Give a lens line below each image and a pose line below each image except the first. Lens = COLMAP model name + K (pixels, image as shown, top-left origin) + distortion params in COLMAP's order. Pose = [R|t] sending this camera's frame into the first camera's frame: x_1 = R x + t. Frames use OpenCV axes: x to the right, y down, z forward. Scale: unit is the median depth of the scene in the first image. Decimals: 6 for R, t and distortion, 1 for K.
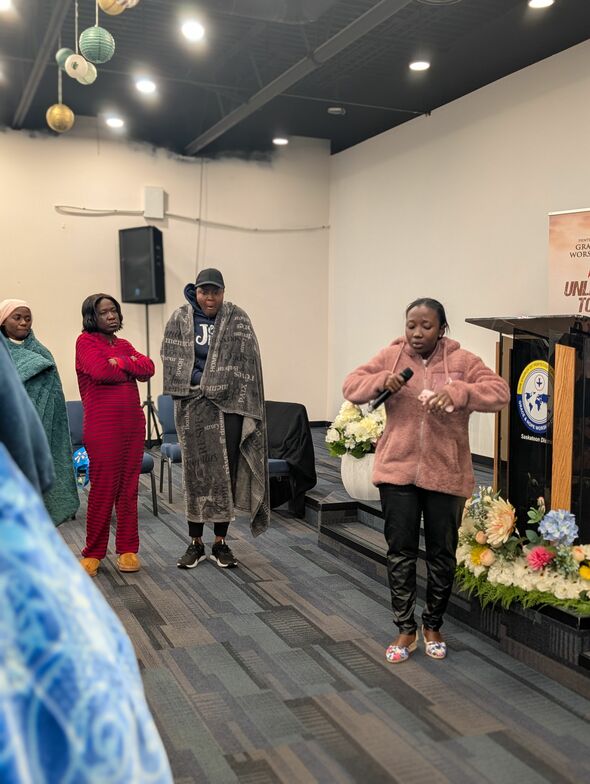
lens RADIAL K [[856.1, 0, 295.0], [0, 856.1, 392.0], [0, 0, 1]] dist [0.006580, 0.005937]
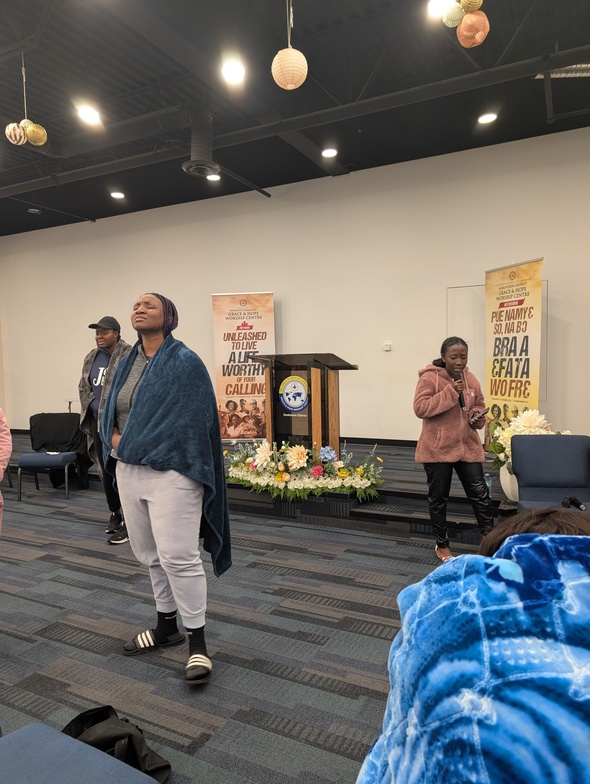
lens RADIAL K [[561.6, 0, 295.0], [0, 561.6, 392.0], [0, 0, 1]] dist [0.048601, 0.001657]
pose [[0.768820, -0.062757, 0.636378, -0.543754], [0.070337, 0.997433, 0.013387, -0.016361], [-0.635585, 0.034468, 0.771261, -0.009735]]
